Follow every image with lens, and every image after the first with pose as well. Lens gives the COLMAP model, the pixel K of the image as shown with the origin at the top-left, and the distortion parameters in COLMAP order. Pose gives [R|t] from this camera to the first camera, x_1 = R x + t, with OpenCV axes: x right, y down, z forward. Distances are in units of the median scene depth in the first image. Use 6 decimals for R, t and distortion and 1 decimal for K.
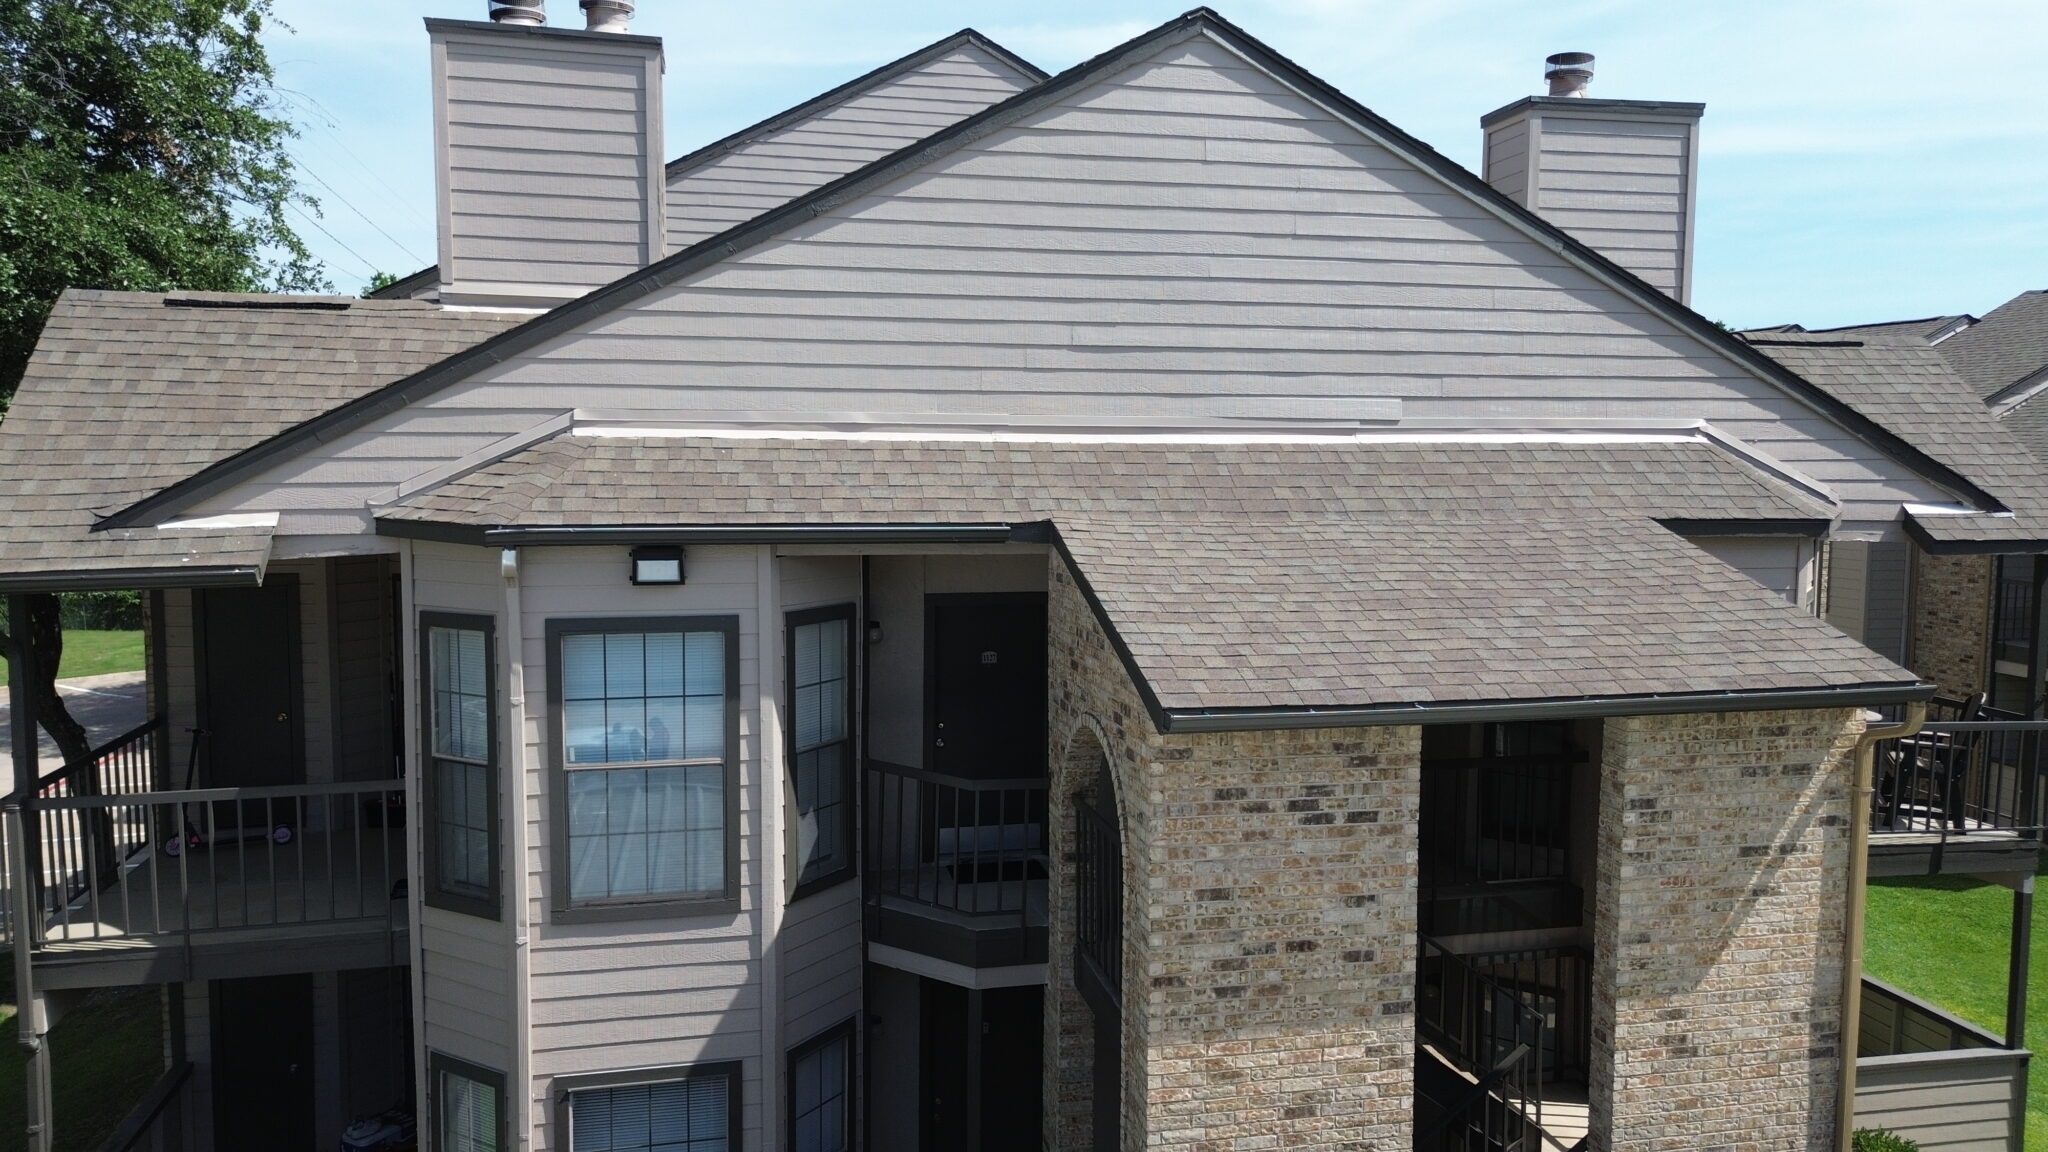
lens RADIAL K [[1465.7, 0, 1018.8], [0, 1465.7, 561.9], [0, 0, 1]] dist [0.063095, -0.062814]
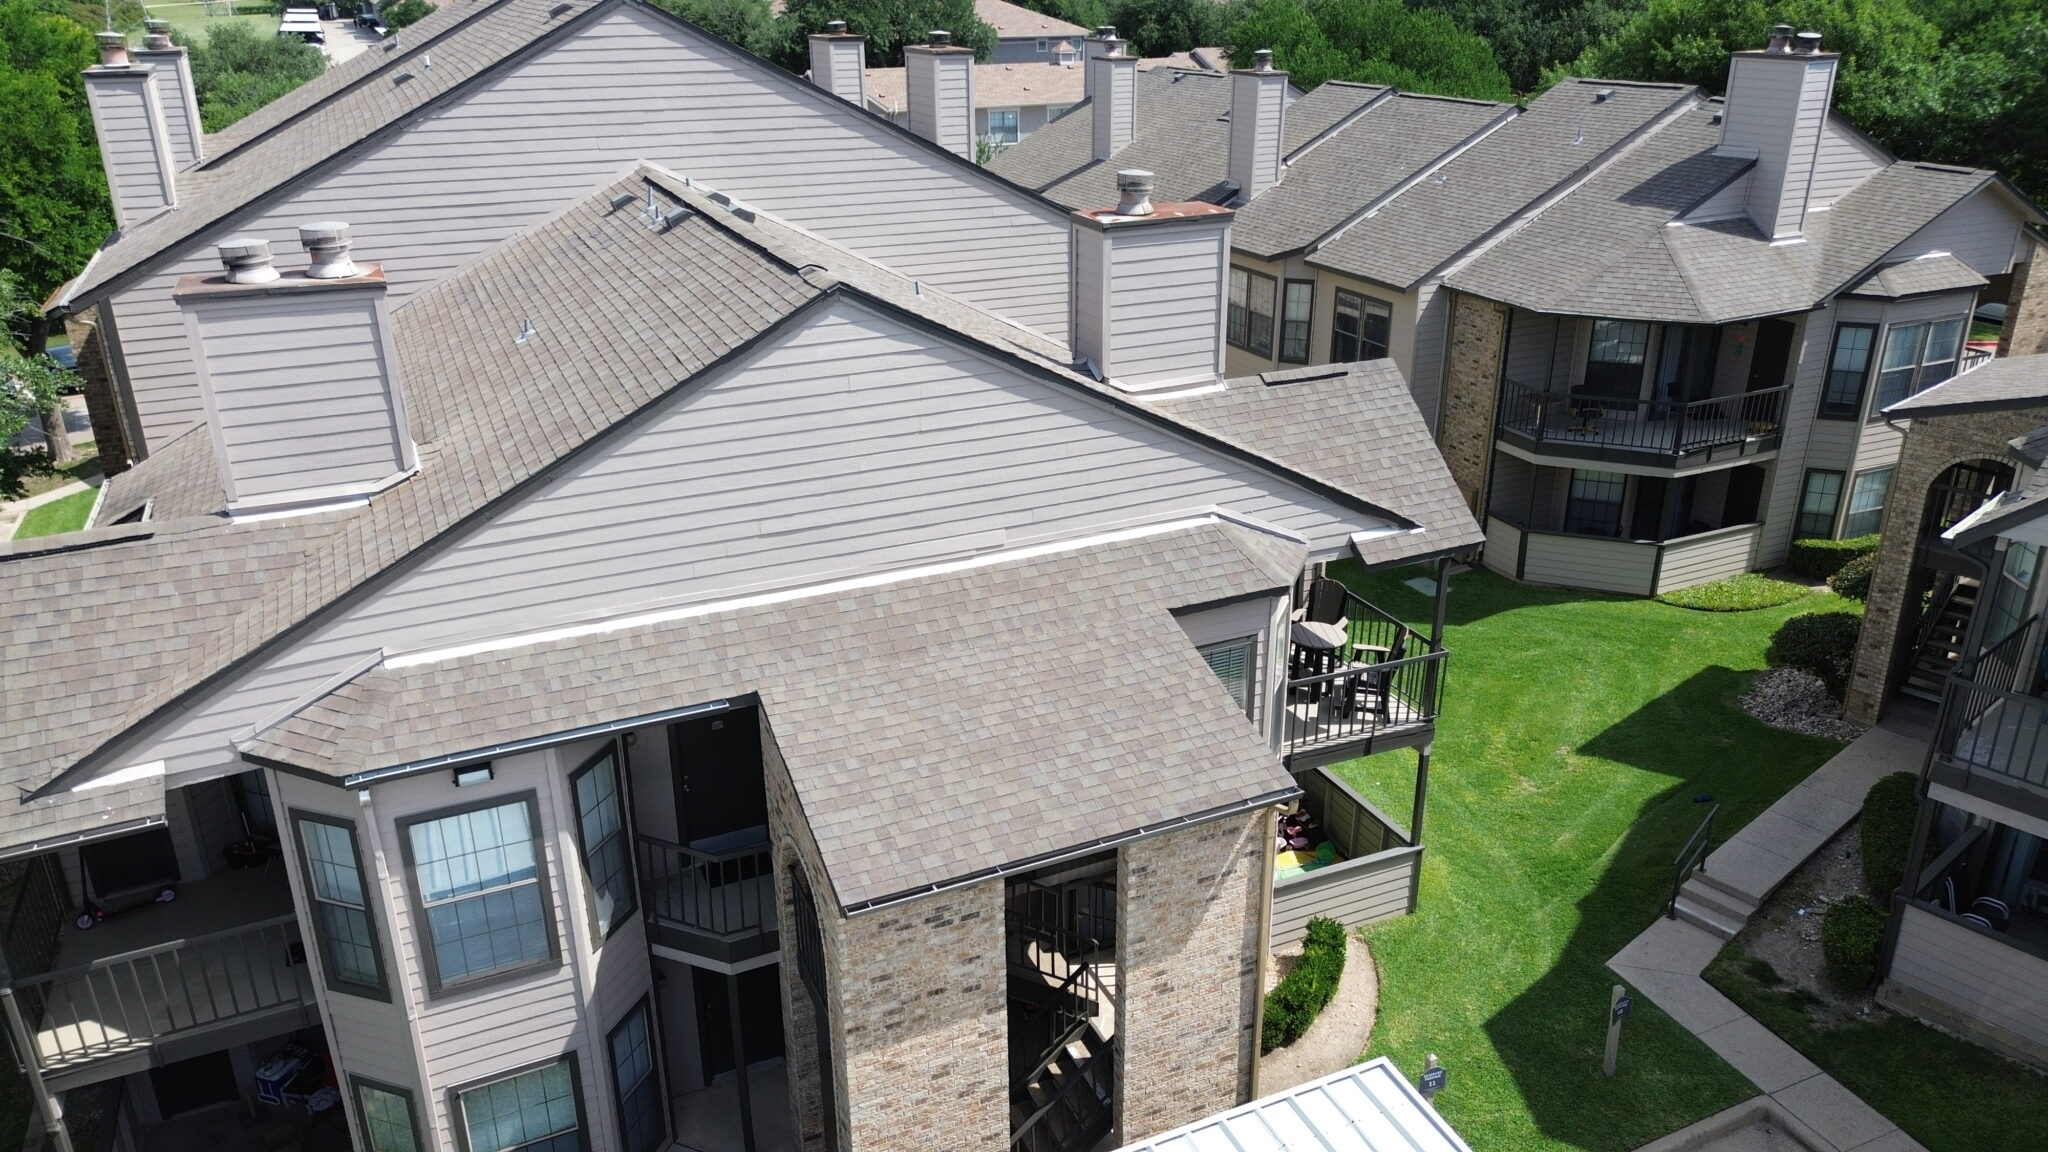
lens RADIAL K [[1465.7, 0, 1024.7], [0, 1465.7, 570.0], [0, 0, 1]] dist [0.063095, -0.062814]
pose [[0.977773, -0.093319, 0.187754, 0.018917], [0.032098, 0.951557, 0.305794, -0.559989], [-0.207195, -0.292970, 0.933402, -0.338600]]
